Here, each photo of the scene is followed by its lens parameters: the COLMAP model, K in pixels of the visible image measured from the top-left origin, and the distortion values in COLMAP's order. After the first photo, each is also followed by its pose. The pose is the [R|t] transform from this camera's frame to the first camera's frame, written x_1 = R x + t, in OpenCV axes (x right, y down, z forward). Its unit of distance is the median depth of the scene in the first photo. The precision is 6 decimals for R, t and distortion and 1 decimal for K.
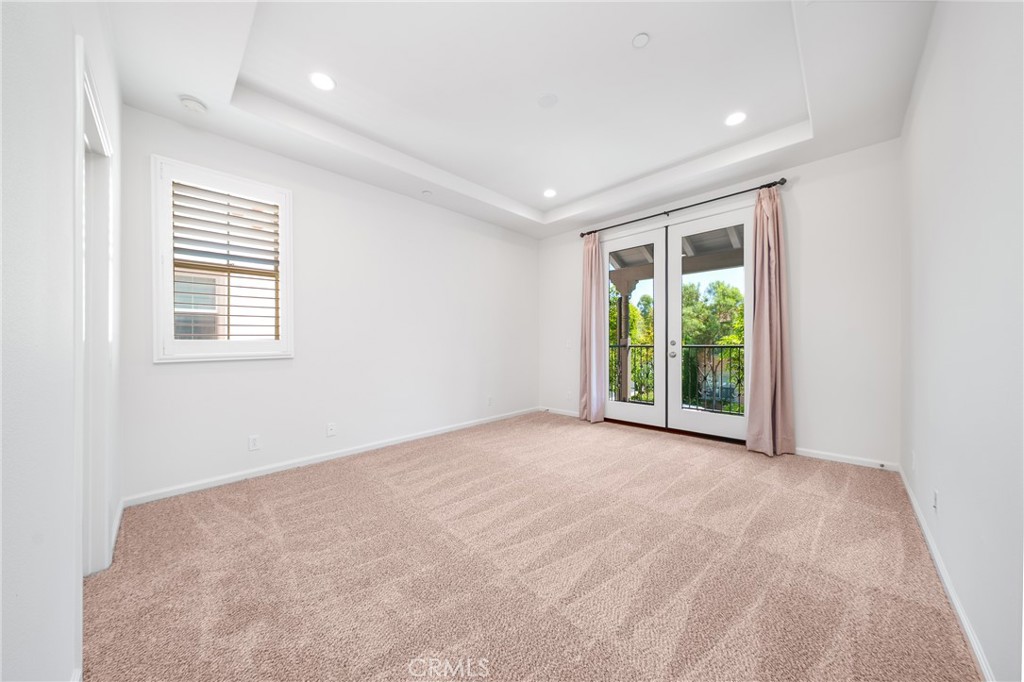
lens RADIAL K [[336.1, 0, 512.0], [0, 336.1, 341.0], [0, 0, 1]] dist [0.000225, 0.000008]
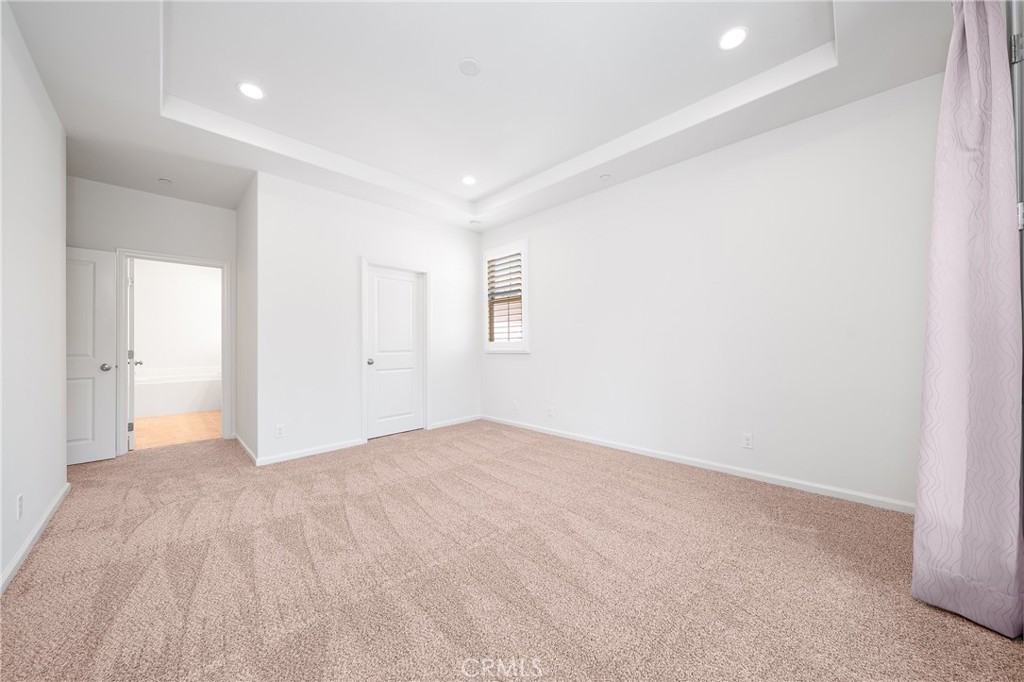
lens RADIAL K [[346.6, 0, 512.0], [0, 346.6, 341.0], [0, 0, 1]] dist [0.000165, 0.000005]
pose [[-0.010214, 0.008881, -0.999908, 0.920811], [0.008972, 0.999921, 0.008789, -0.017546], [0.999908, -0.008881, -0.010293, 1.023043]]
